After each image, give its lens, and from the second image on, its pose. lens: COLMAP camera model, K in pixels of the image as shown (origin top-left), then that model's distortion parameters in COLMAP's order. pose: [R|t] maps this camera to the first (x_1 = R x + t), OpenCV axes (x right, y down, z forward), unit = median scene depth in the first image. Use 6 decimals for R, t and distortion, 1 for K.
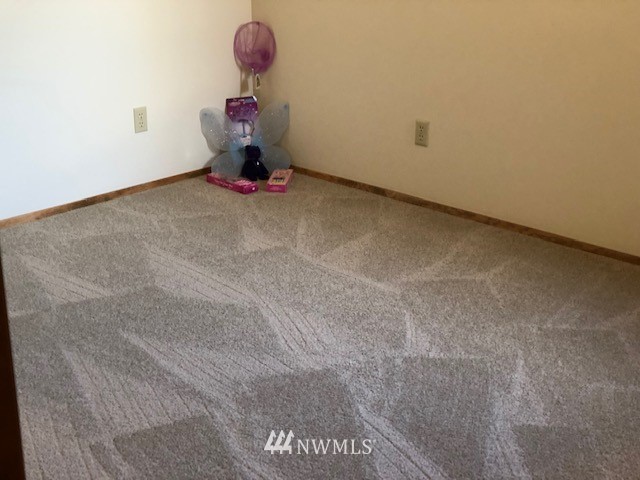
lens RADIAL K [[1053.6, 0, 319.8], [0, 1053.6, 239.8], [0, 0, 1]] dist [0.065778, 0.000000]
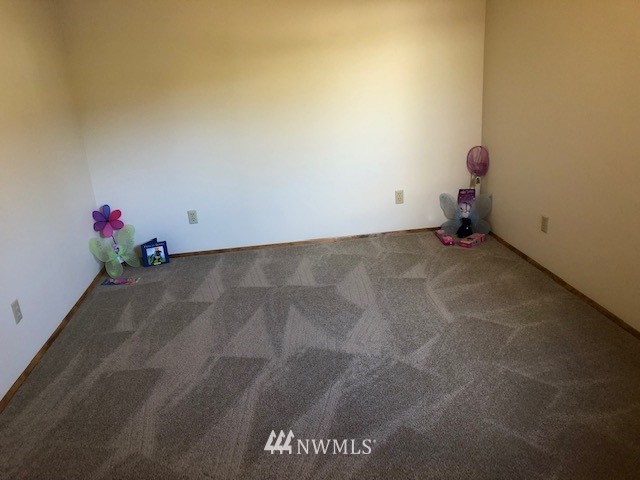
lens RADIAL K [[524.4, 0, 319.8], [0, 524.4, 240.5], [0, 0, 1]] dist [0.018958, -0.007678]
pose [[0.756654, 0.153705, -0.635491, 0.311562], [-0.152997, 0.986612, 0.056462, -0.065347], [0.635662, 0.054506, 0.770041, 0.191364]]
